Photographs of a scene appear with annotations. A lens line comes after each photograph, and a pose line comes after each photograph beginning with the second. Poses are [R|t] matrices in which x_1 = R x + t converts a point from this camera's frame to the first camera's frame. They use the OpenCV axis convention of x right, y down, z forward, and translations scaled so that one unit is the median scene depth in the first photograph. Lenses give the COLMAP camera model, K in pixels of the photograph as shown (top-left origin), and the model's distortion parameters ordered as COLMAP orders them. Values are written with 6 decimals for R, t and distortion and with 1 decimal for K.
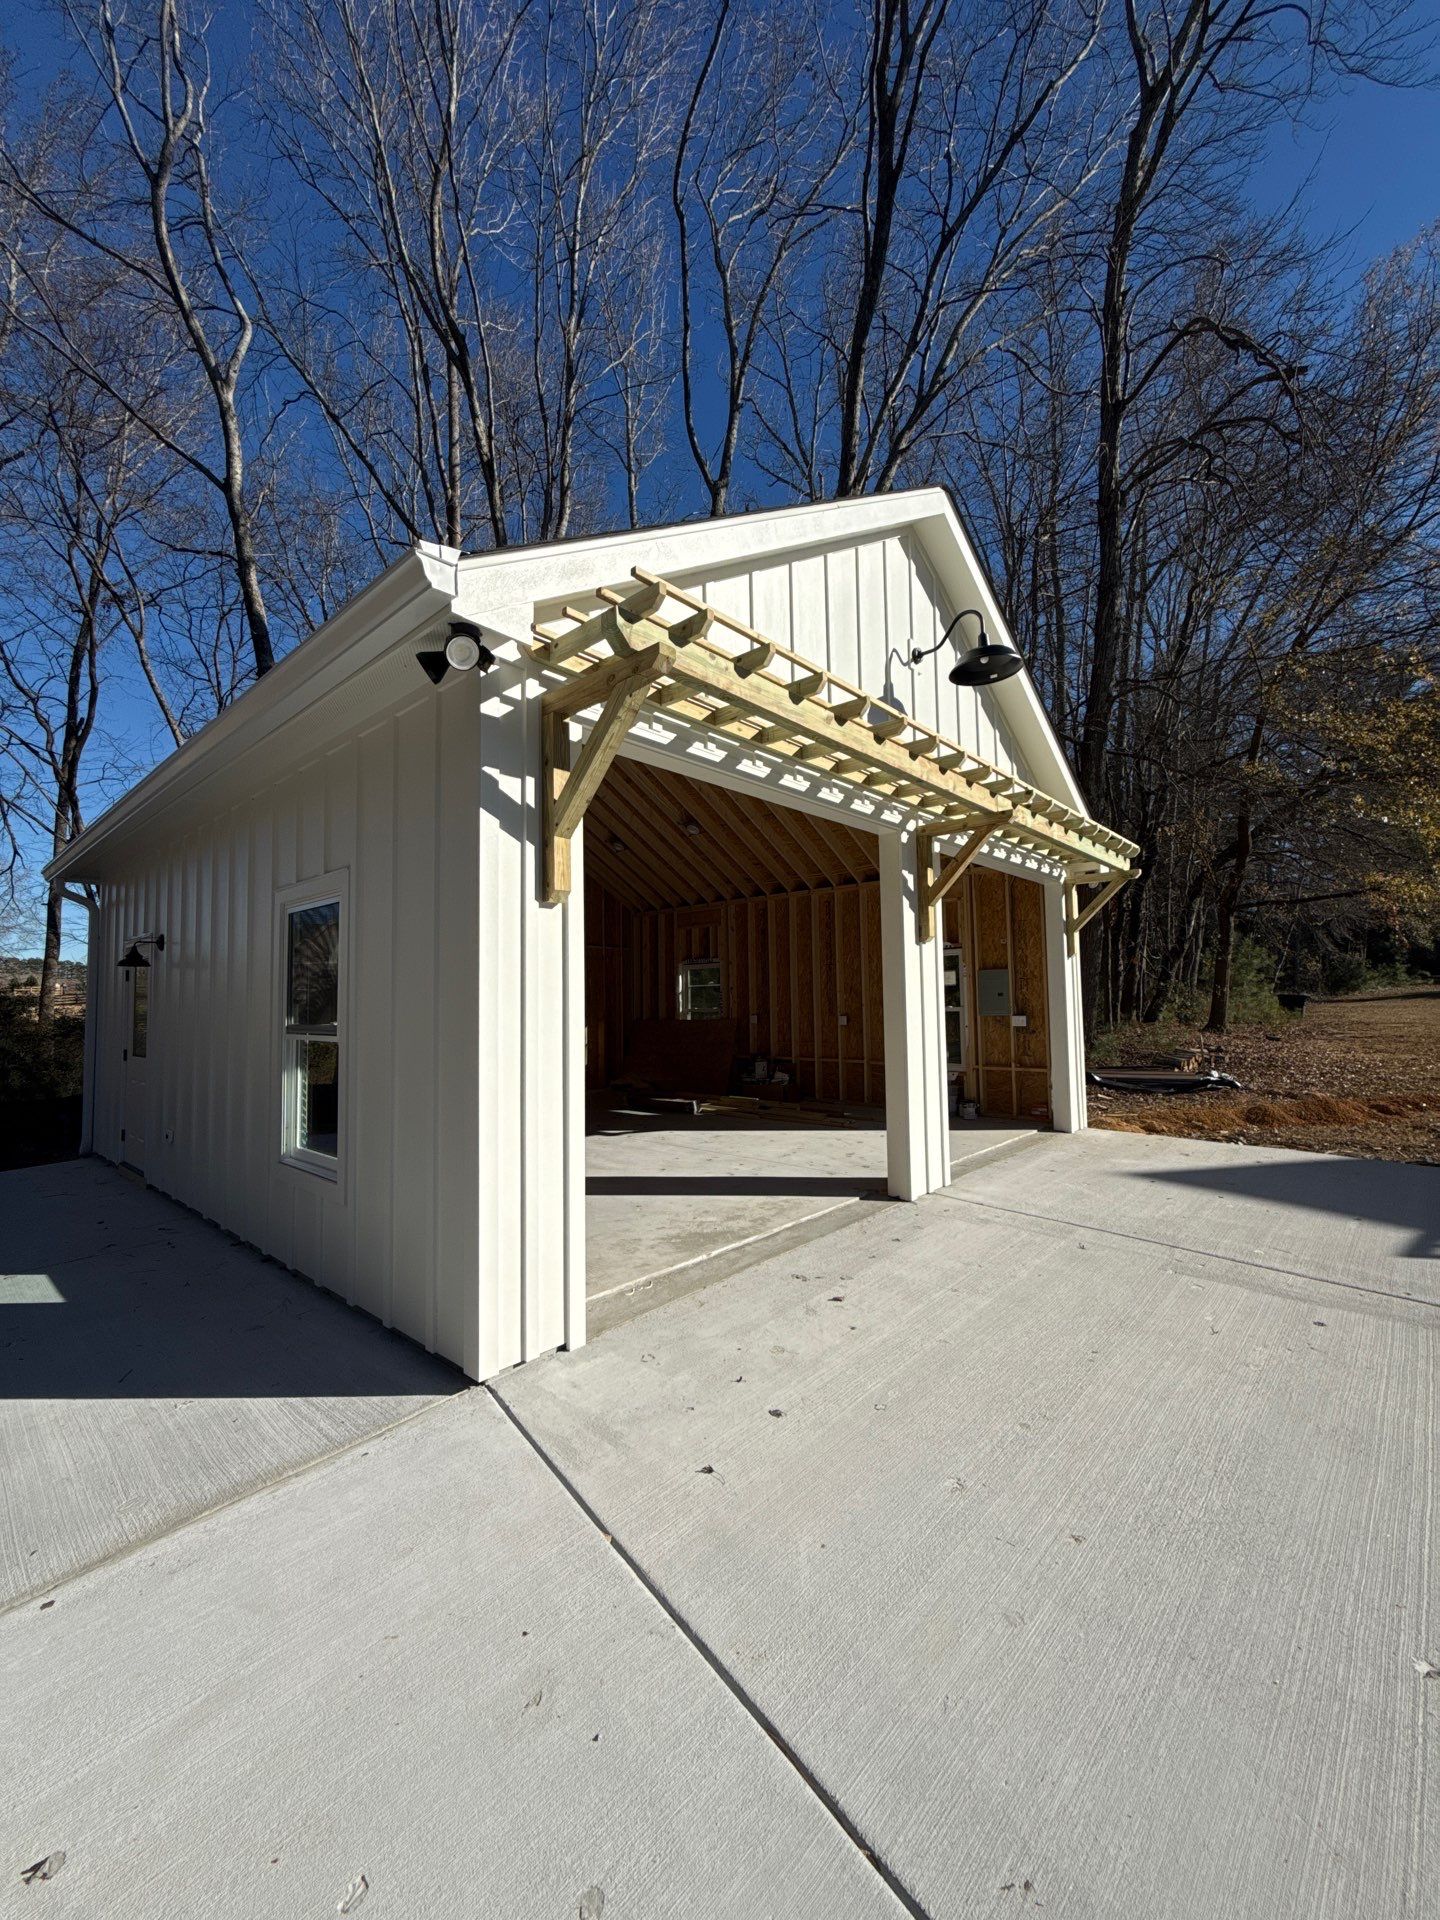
lens RADIAL K [[761.6, 0, 709.6], [0, 761.6, 956.7], [0, 0, 1]] dist [-0.003591, 0.000338]
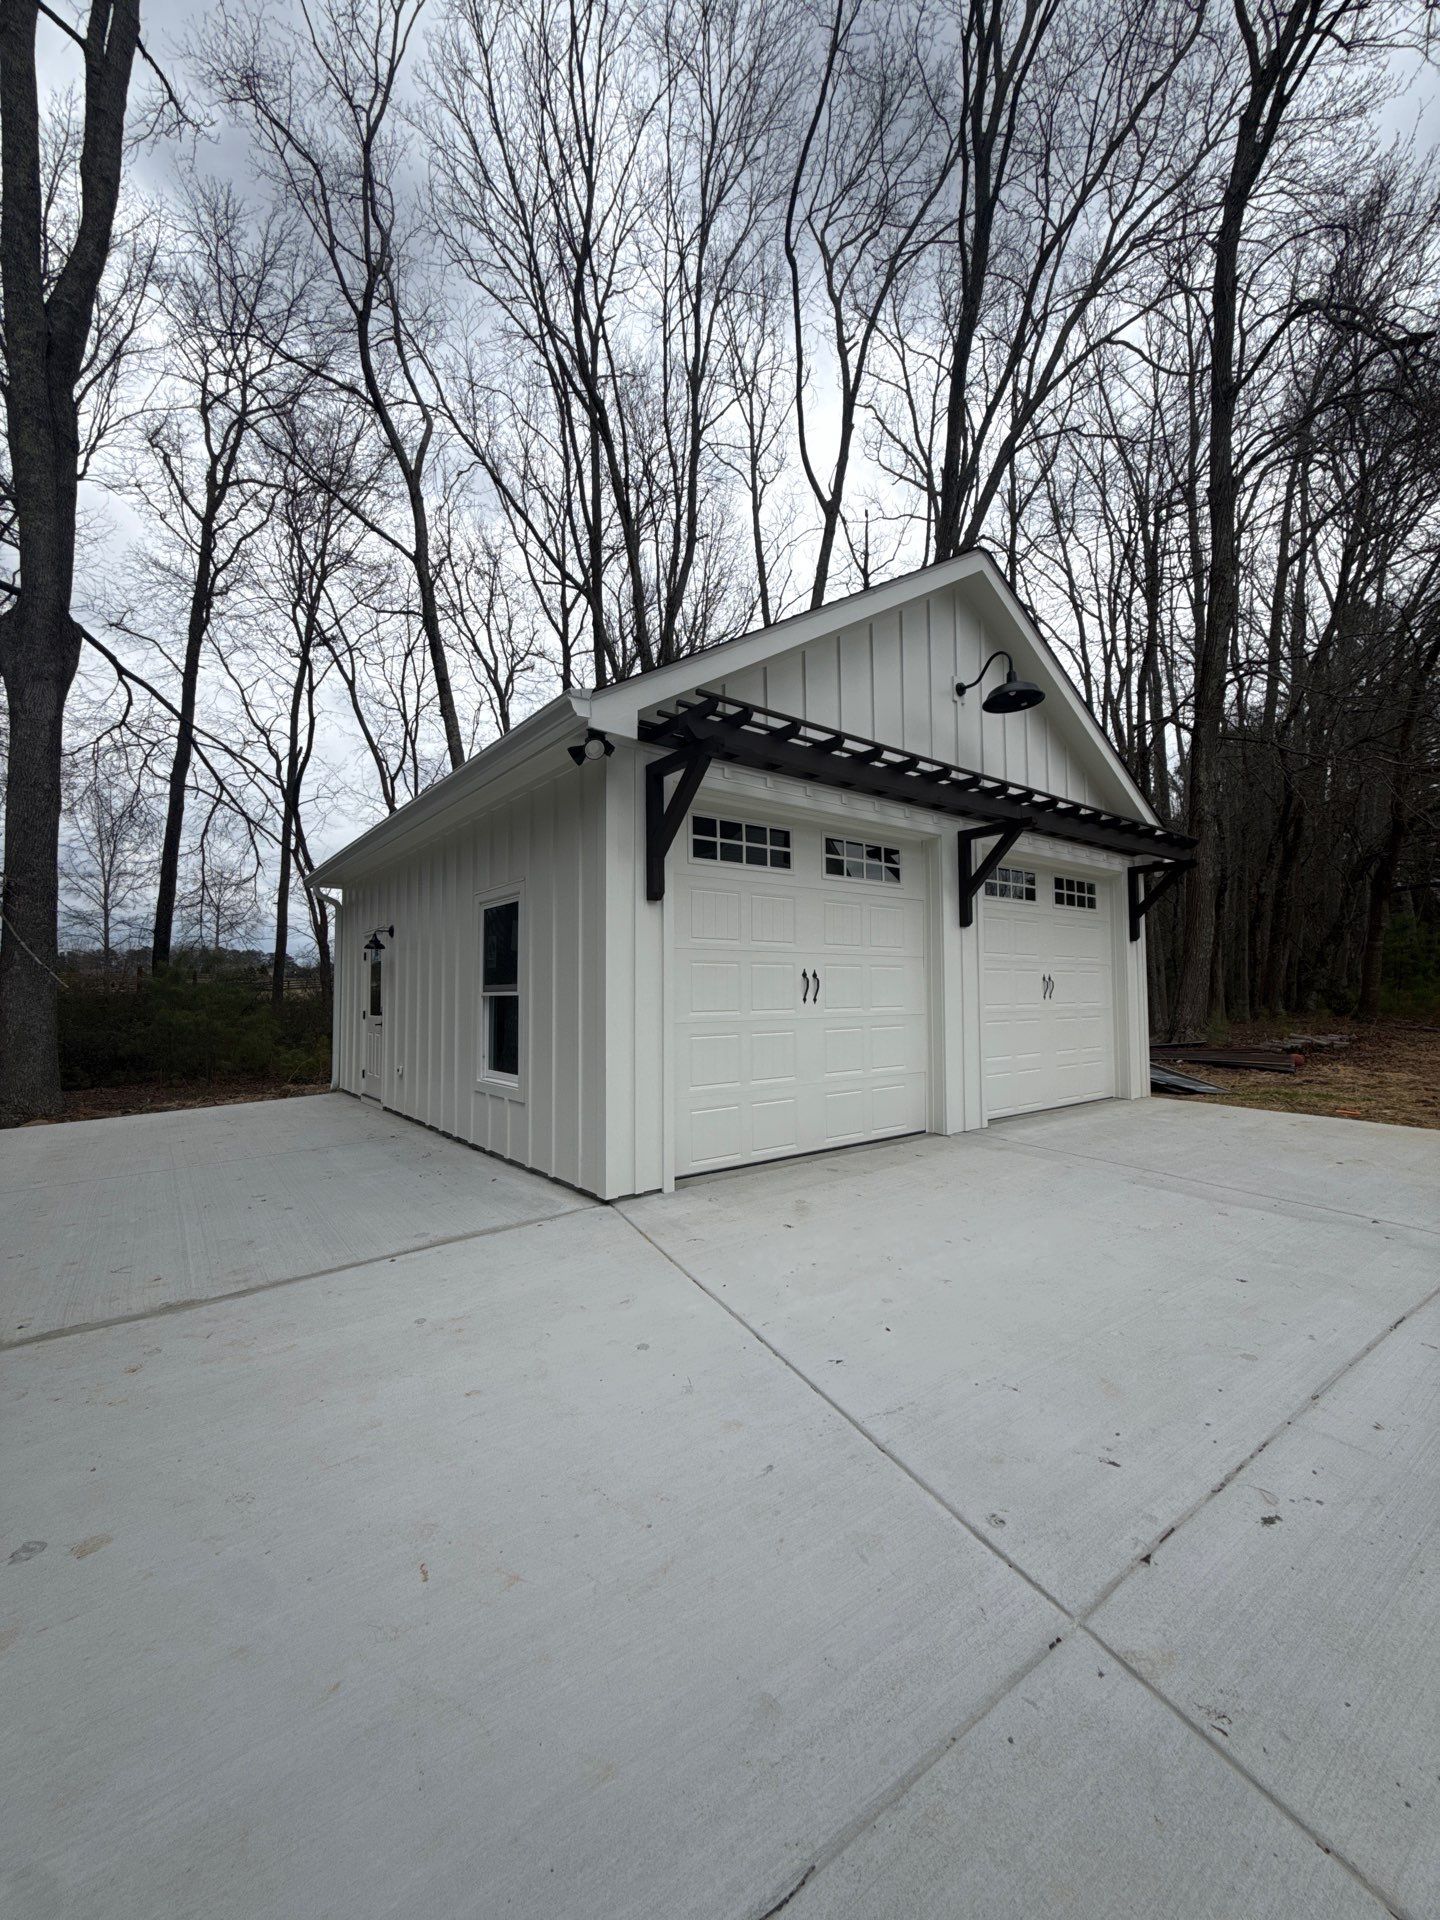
lens RADIAL K [[761.6, 0, 698.5], [0, 761.6, 946.5], [0, 0, 1]] dist [-0.003591, 0.000338]
pose [[0.981214, -0.003525, -0.192889, 0.042621], [0.003811, 0.999992, 0.001110, 0.004540], [0.192884, -0.001824, 0.981220, -0.115303]]
